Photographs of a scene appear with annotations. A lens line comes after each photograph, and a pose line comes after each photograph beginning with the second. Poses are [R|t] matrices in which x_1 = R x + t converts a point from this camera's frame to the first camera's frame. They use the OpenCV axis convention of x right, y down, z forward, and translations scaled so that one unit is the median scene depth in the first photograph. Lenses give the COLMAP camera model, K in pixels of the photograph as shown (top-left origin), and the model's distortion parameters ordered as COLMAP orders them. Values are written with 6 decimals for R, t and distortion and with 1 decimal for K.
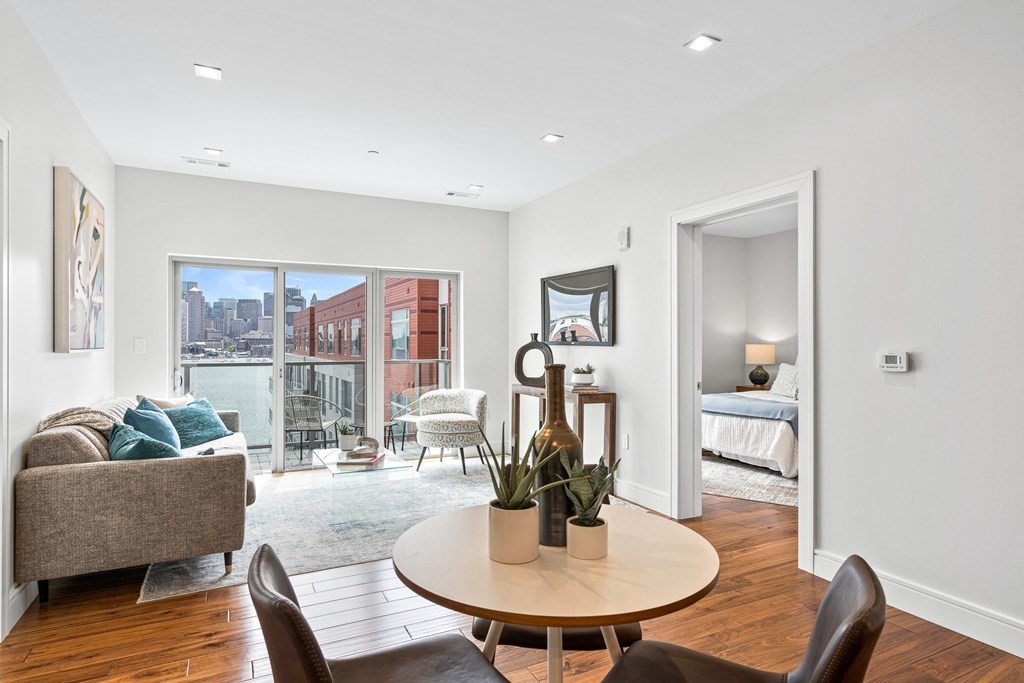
lens RADIAL K [[579.4, 0, 510.6], [0, 579.4, 334.5], [0, 0, 1]] dist [0.008639, -0.001910]
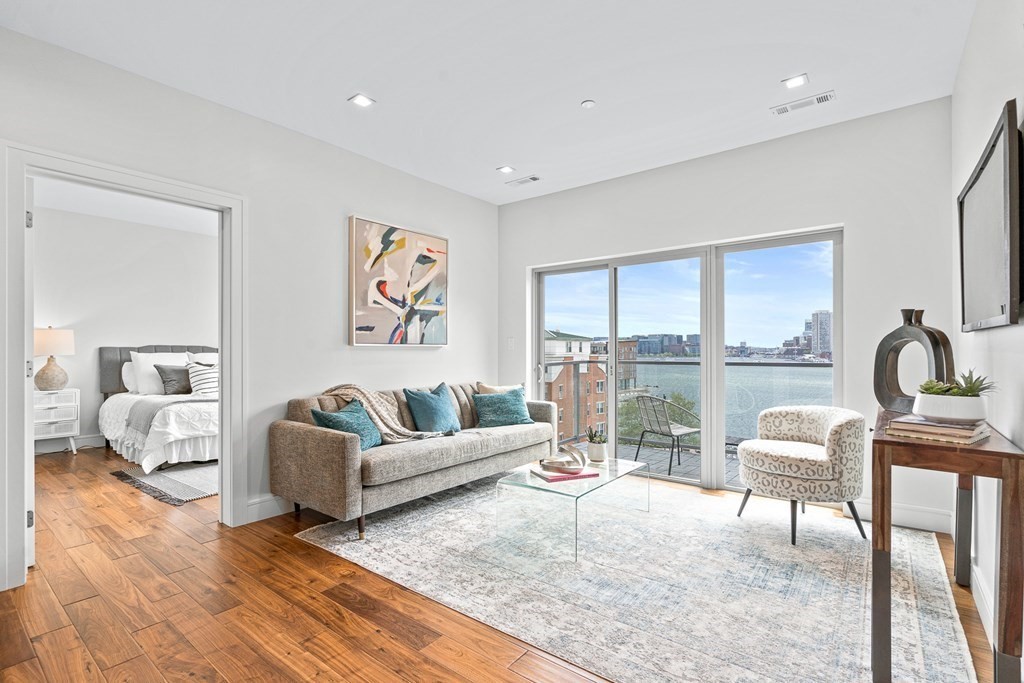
lens RADIAL K [[475.4, 0, 510.2], [0, 475.4, 349.9], [0, 0, 1]] dist [-0.007634, 0.002811]
pose [[0.415079, -0.005714, -0.909767, 0.304344], [0.017955, 0.999837, 0.001912, 0.029433], [0.909608, -0.017129, 0.415114, 0.576484]]
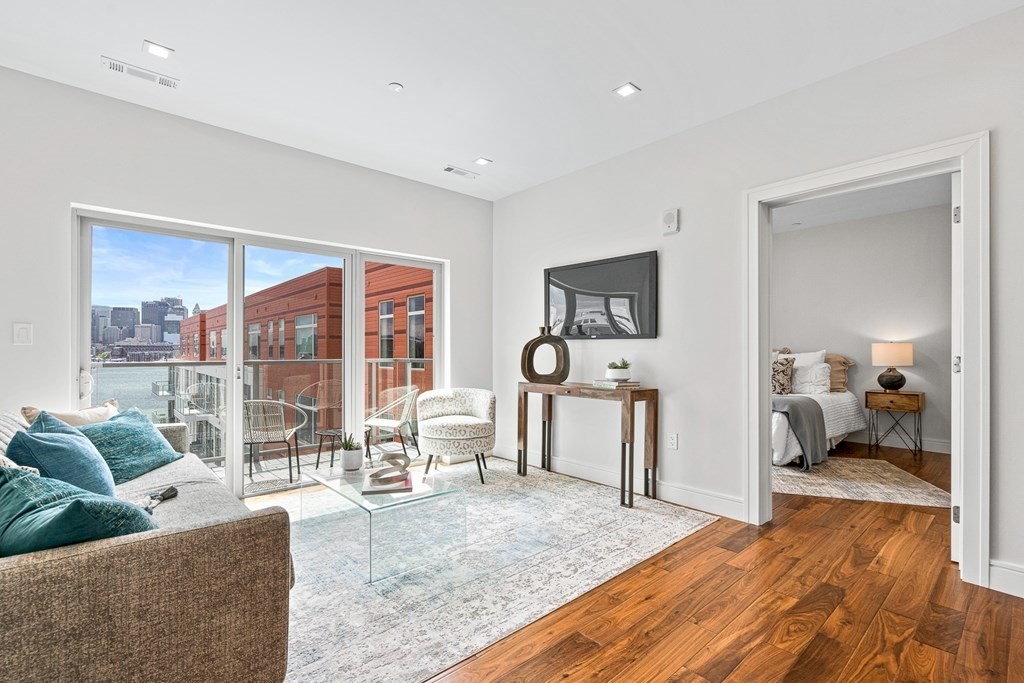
lens RADIAL K [[475.4, 0, 512.9], [0, 475.4, 345.2], [0, 0, 1]] dist [-0.007634, 0.002811]
pose [[0.964812, 0.003473, 0.262916, -0.235126], [-0.004368, 0.999986, 0.002819, 0.029095], [-0.262903, -0.003868, 0.964815, 0.320701]]
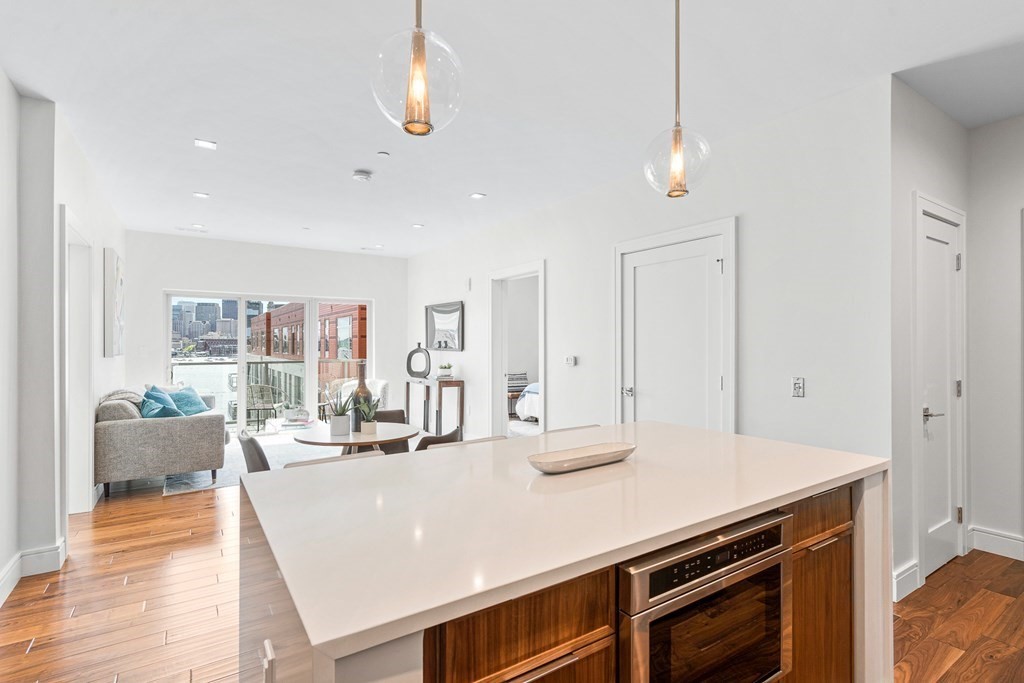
lens RADIAL K [[517.1, 0, 511.4], [0, 517.1, 337.5], [0, 0, 1]] dist [0.005642, 0.001379]
pose [[0.994180, 0.000757, 0.107730, 0.154081], [-0.001228, 0.999990, 0.004301, -0.023578], [-0.107725, -0.004409, 0.994171, -0.421671]]
